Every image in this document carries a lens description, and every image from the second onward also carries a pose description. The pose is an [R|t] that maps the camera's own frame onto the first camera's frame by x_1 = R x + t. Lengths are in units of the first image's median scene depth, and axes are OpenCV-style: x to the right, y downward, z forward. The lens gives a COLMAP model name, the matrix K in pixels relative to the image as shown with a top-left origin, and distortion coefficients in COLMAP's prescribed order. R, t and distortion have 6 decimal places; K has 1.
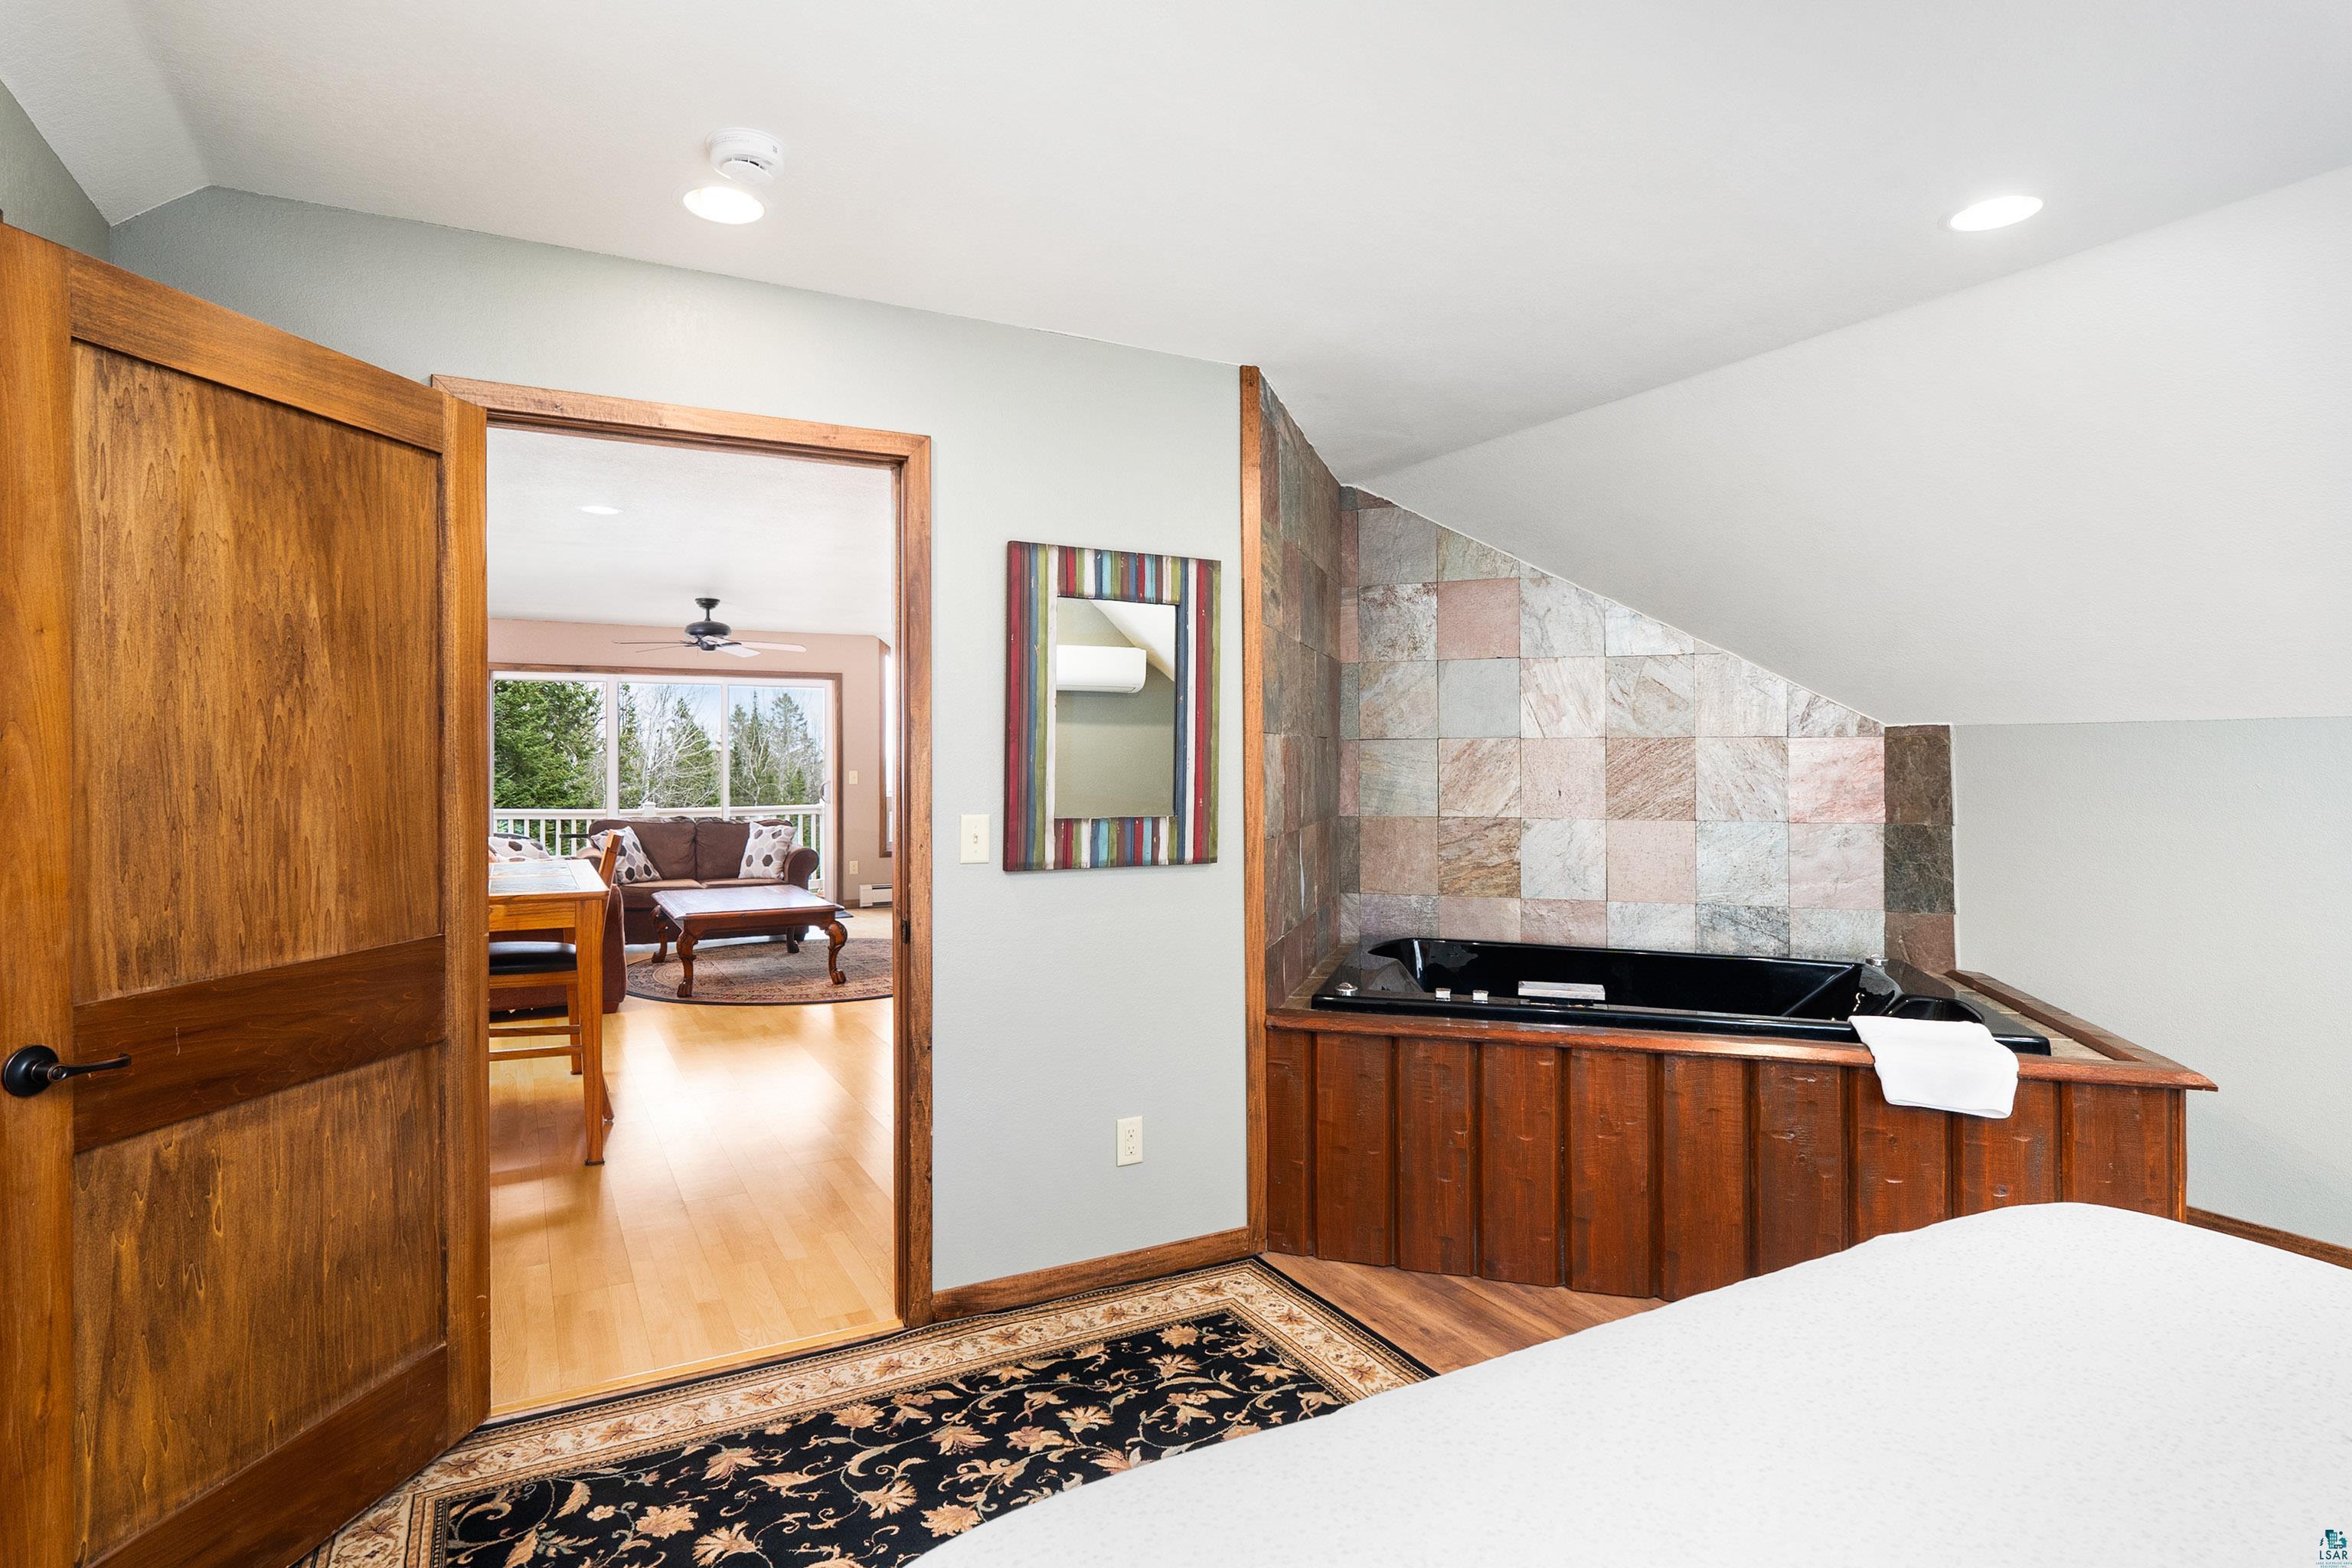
lens RADIAL K [[1195.4, 0, 1164.5], [0, 1195.4, 753.2], [0, 0, 1]] dist [-0.009159, 0.001623]
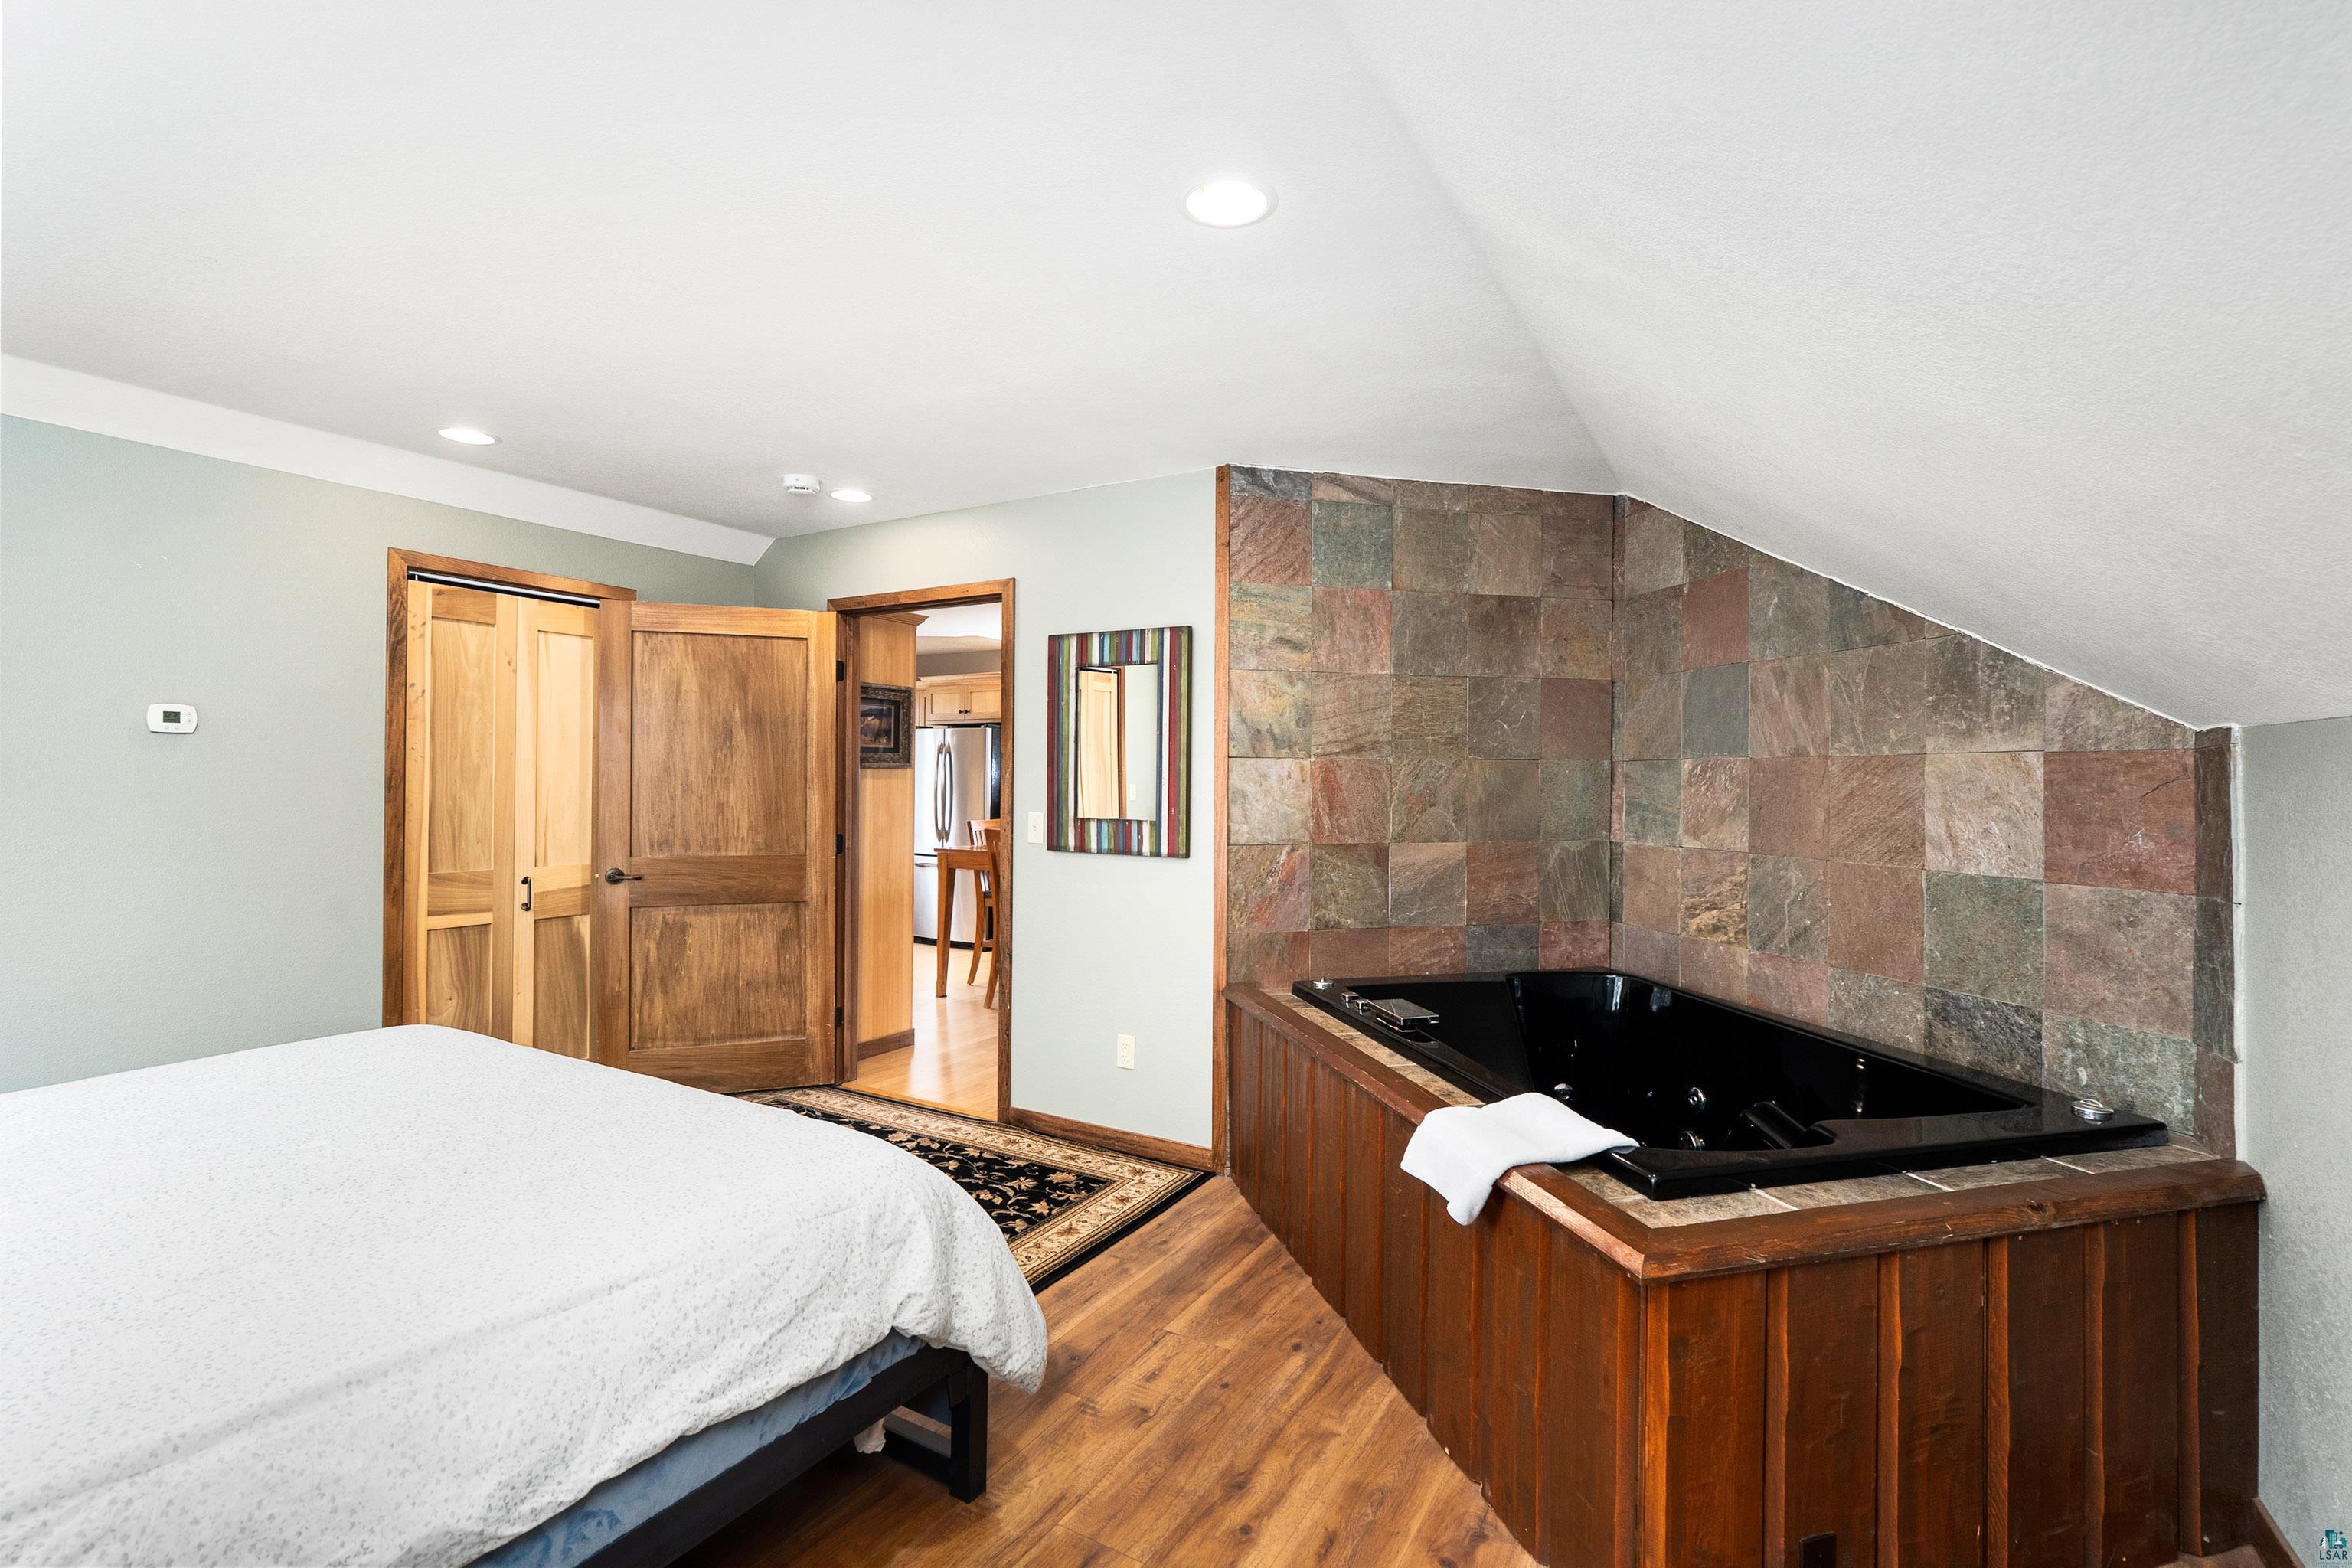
lens RADIAL K [[1099.3, 0, 1236.2], [0, 1099.3, 780.3], [0, 0, 1]] dist [-0.010444, 0.003454]
pose [[0.532344, 0.005290, -0.846511, 1.243903], [-0.004985, 0.999983, 0.003114, 0.003056], [0.846513, 0.002562, 0.532361, 0.470094]]
